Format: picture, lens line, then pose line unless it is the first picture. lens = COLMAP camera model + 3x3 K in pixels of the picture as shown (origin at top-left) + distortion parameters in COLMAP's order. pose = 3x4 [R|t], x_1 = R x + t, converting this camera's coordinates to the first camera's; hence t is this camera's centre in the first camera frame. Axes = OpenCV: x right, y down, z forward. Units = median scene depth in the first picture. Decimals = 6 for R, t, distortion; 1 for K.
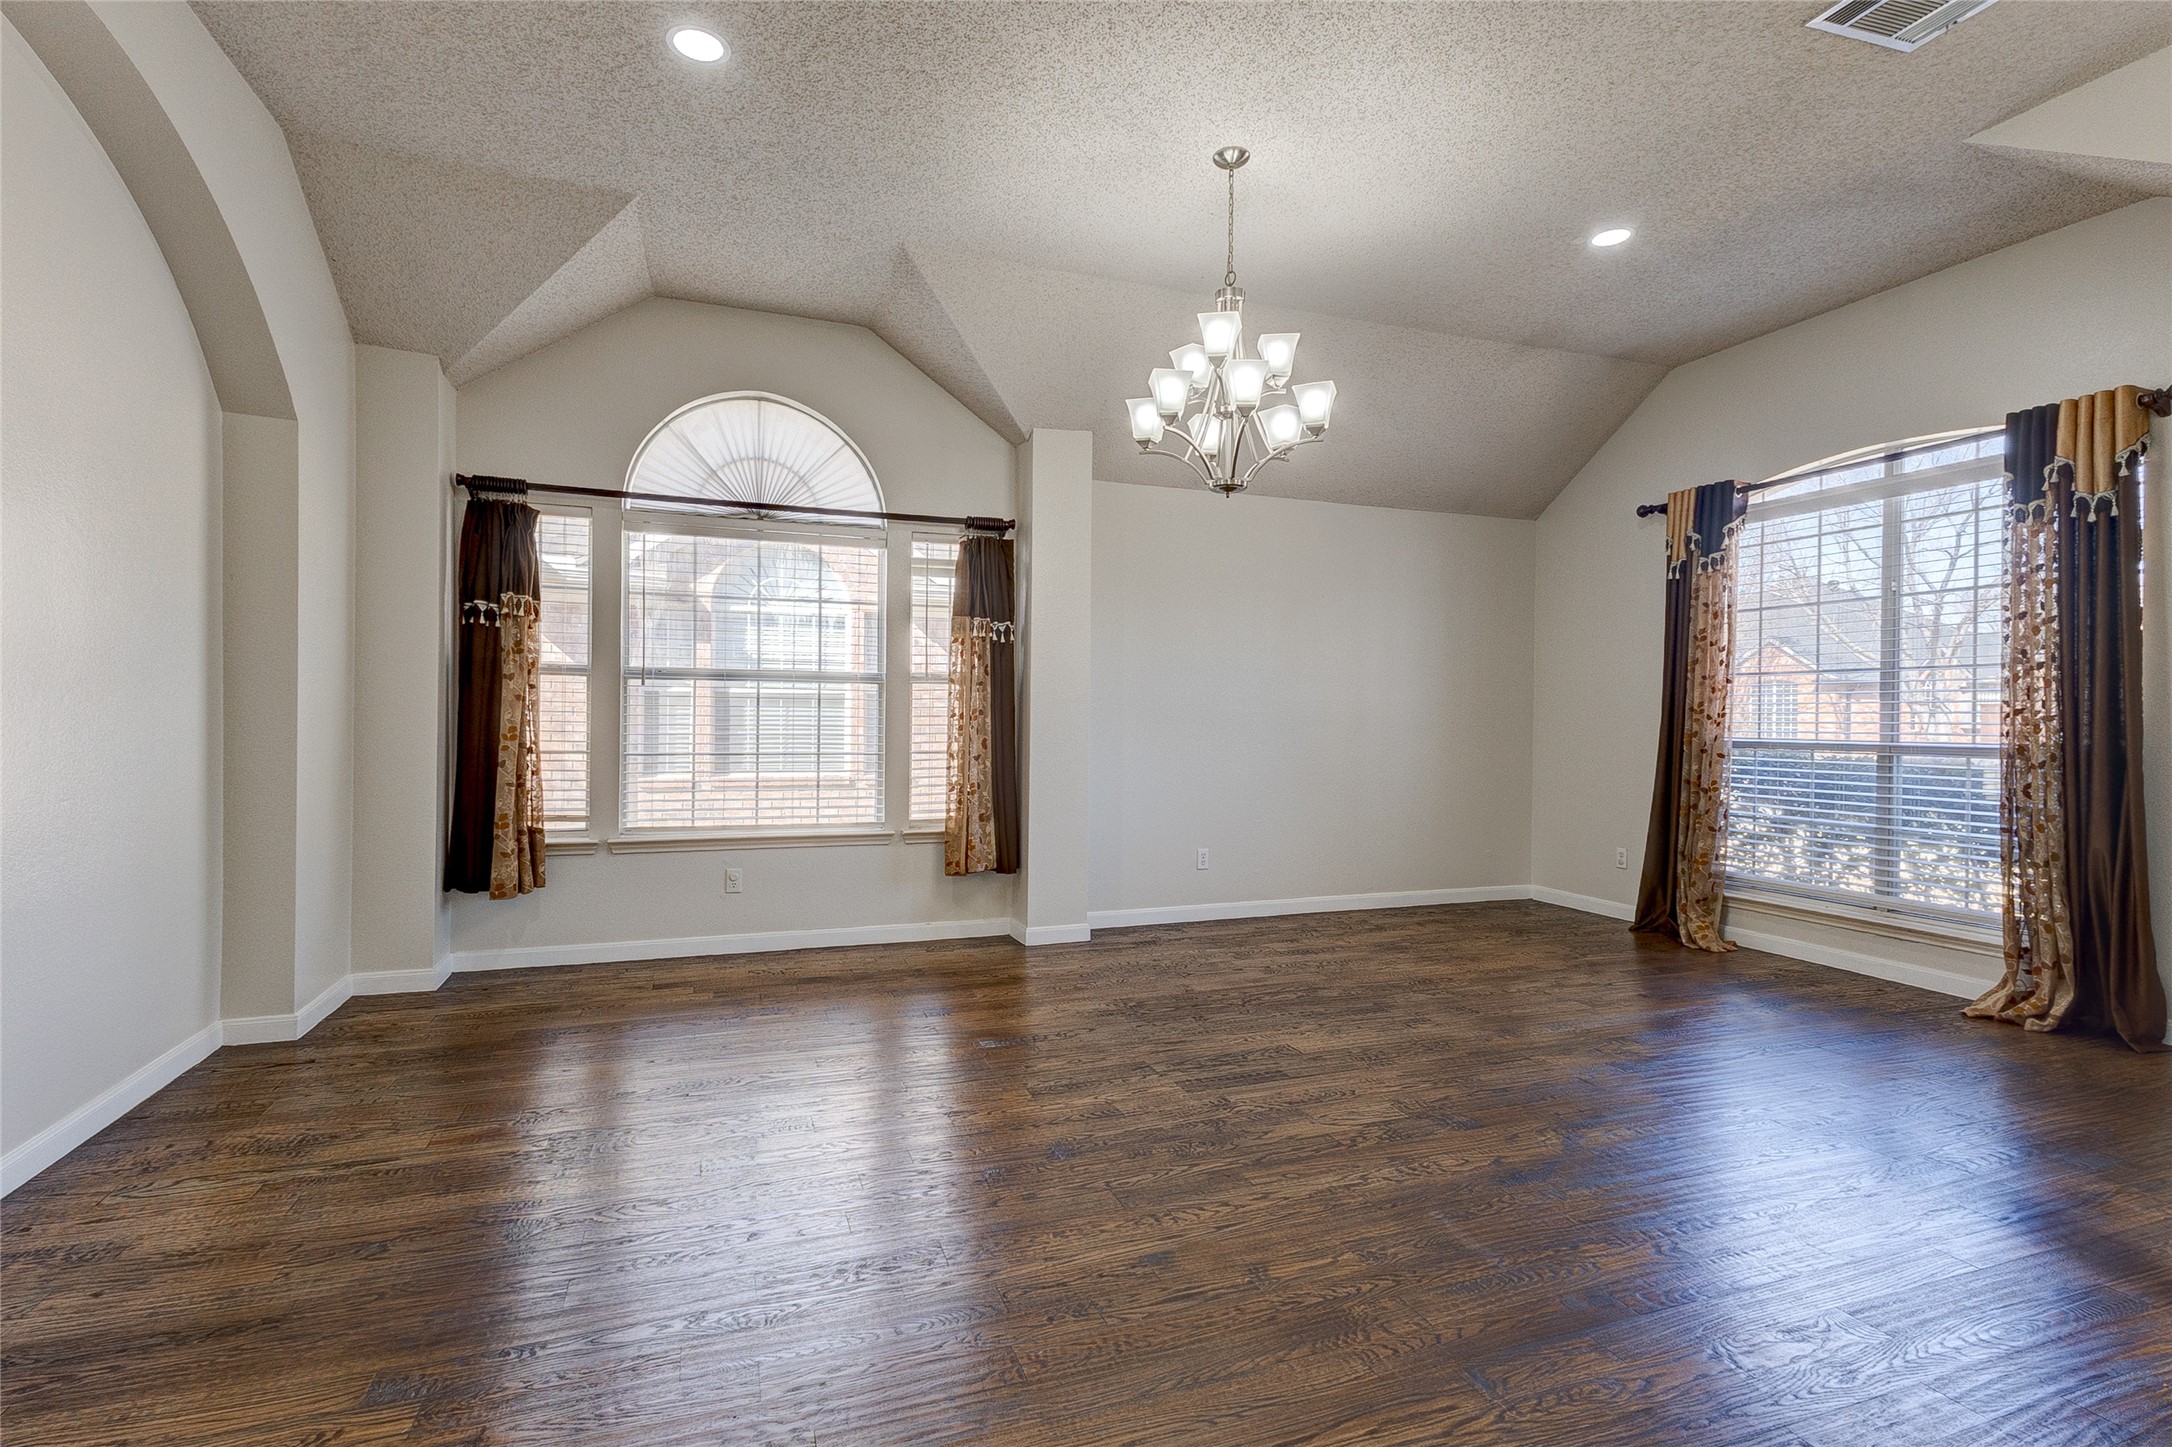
lens RADIAL K [[1030.0, 0, 1082.3], [0, 1030.0, 724.7], [0, 0, 1]] dist [0.019040, -0.000272]
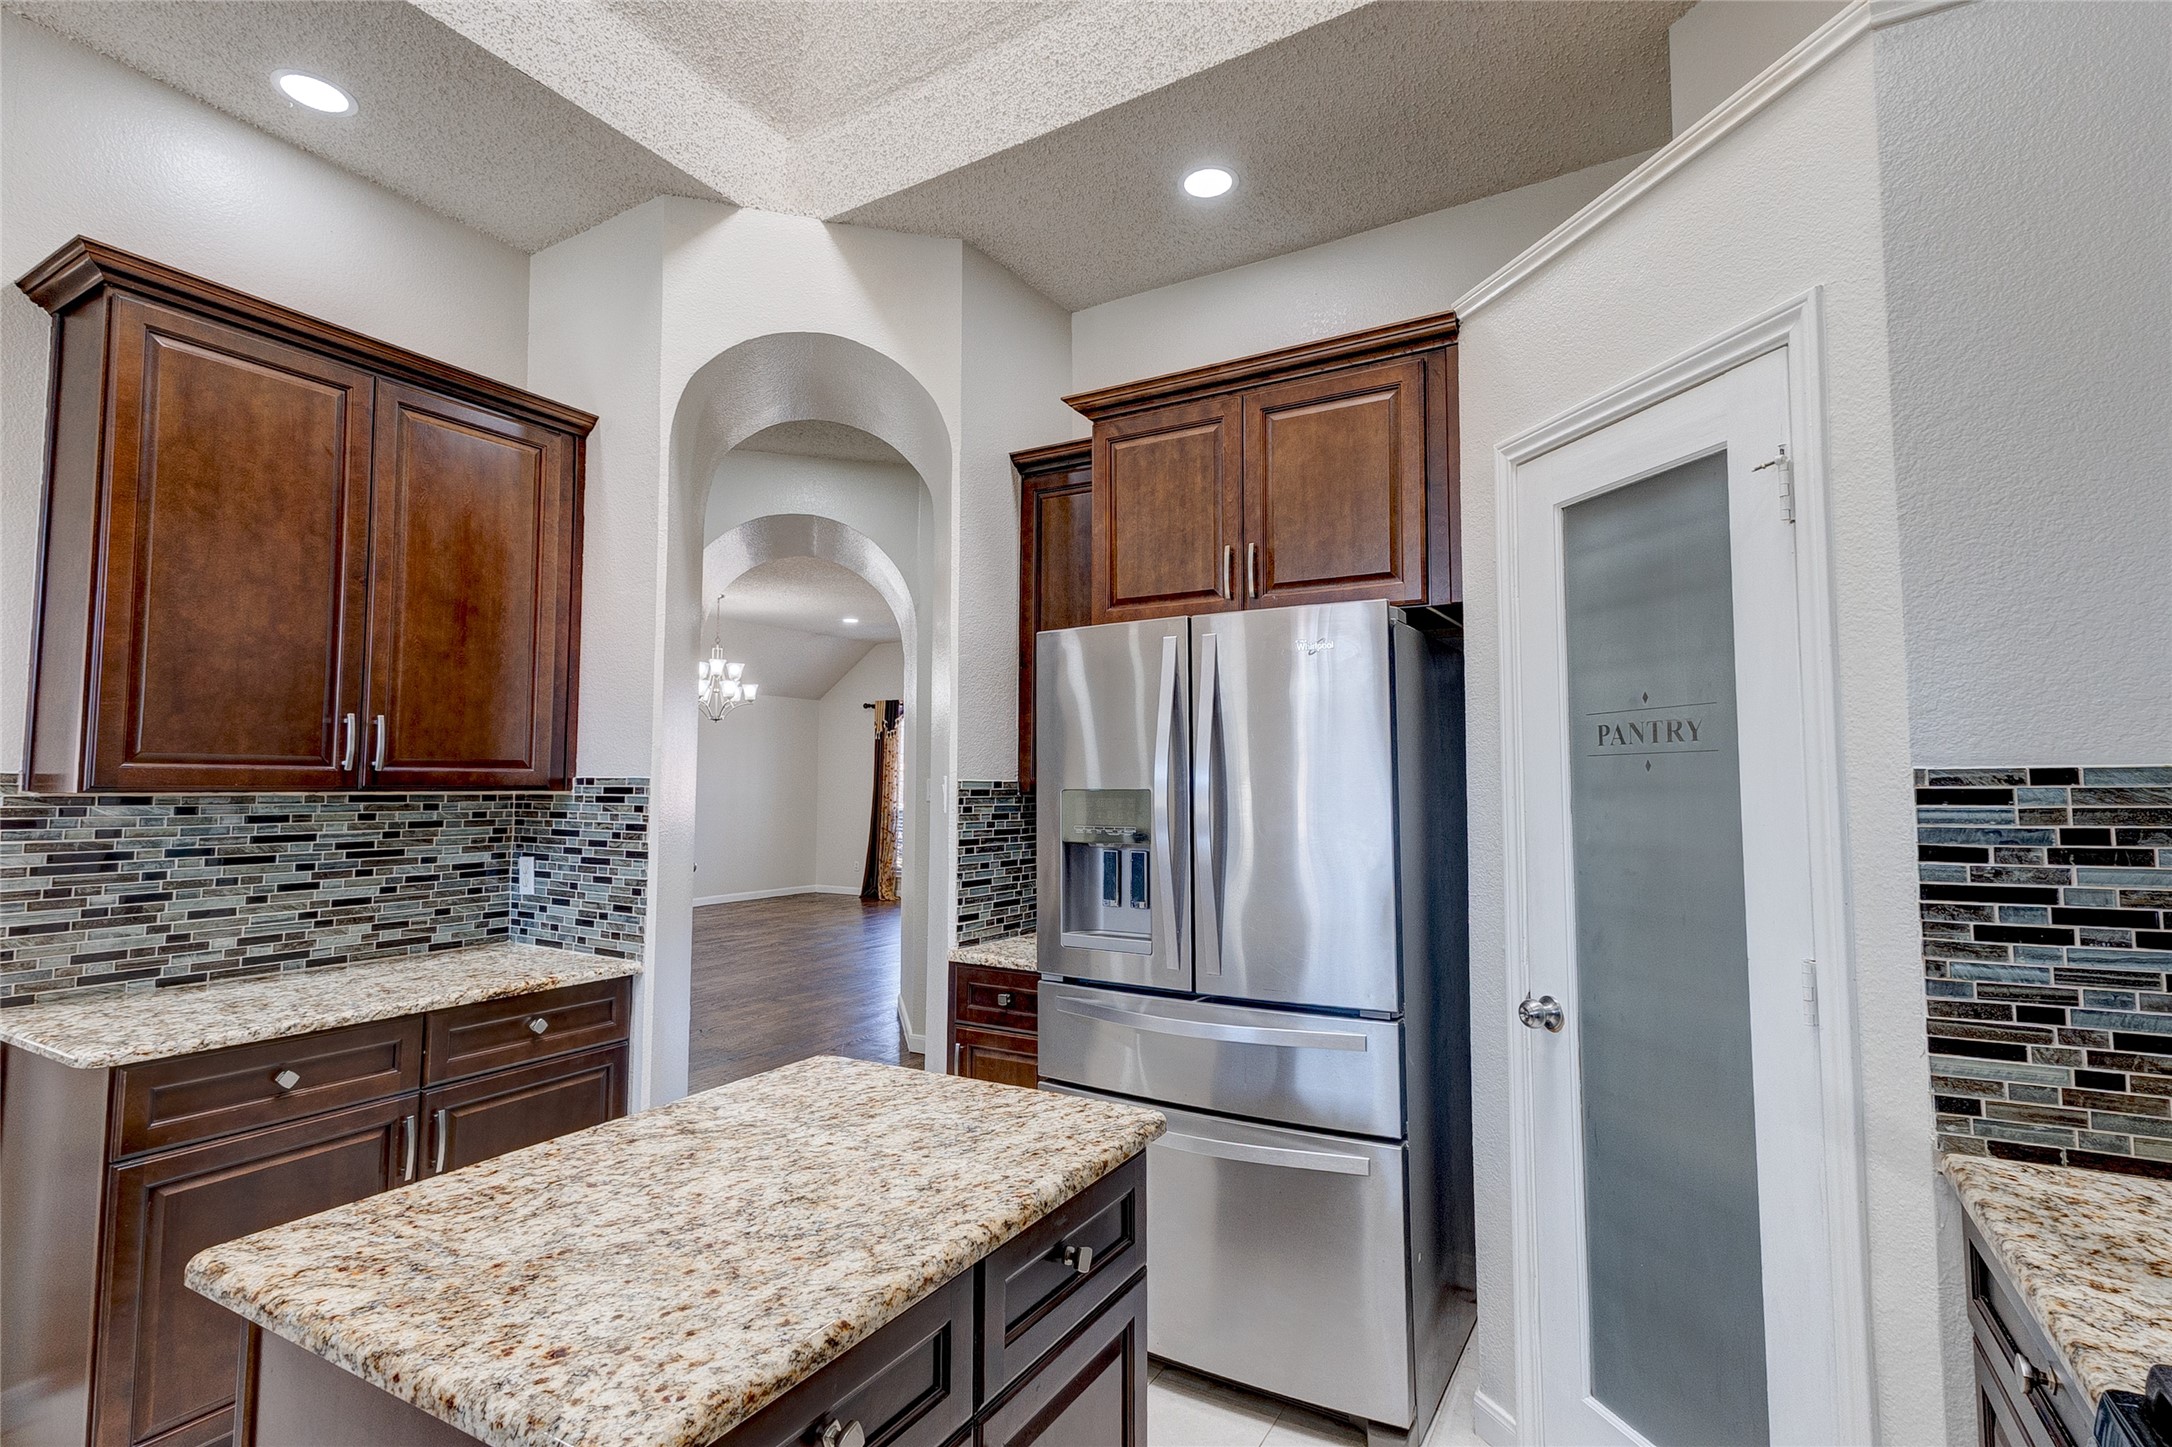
lens RADIAL K [[1030.0, 0, 1082.3], [0, 1030.0, 724.7], [0, 0, 1]] dist [0.019040, -0.000272]
pose [[0.777076, 0.030118, 0.628686, -0.576636], [0.009225, 0.998202, -0.059223, -0.039706], [-0.629339, 0.051821, 0.775401, -1.188471]]
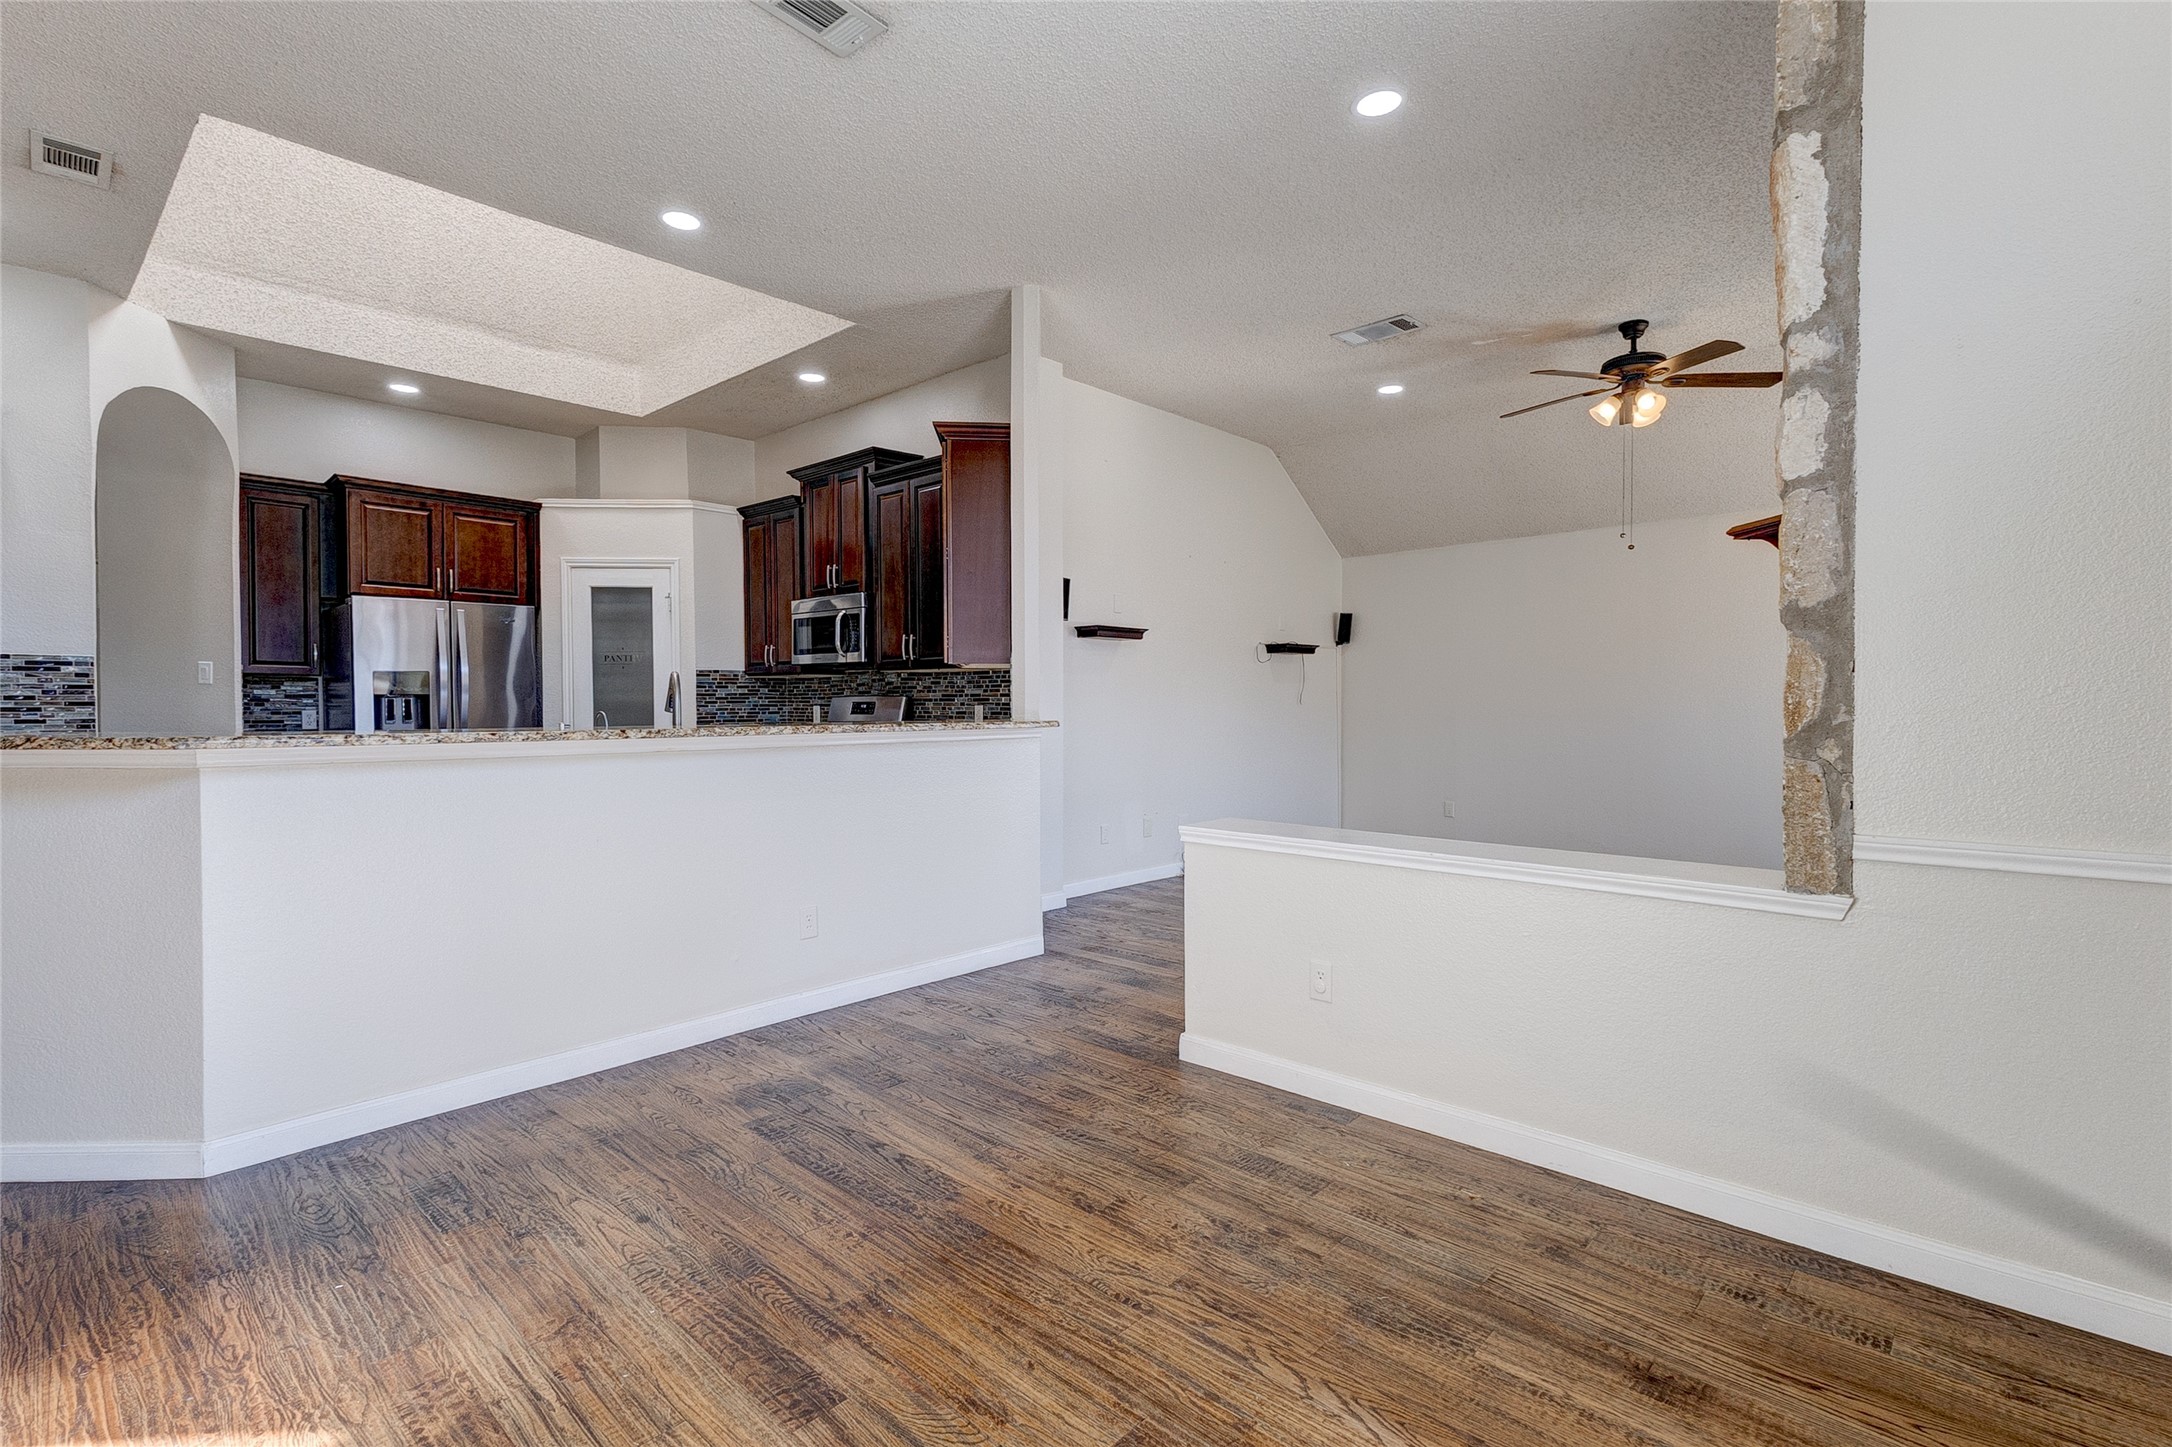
lens RADIAL K [[1009.7, 0, 1083.4], [0, 1009.7, 722.9], [0, 0, 1]] dist [0.026938, -0.007152]
pose [[-0.448911, -0.025092, 0.893224, -1.679931], [0.004125, 0.999537, 0.030152, -0.009390], [-0.893567, 0.017220, -0.448600, -0.958204]]
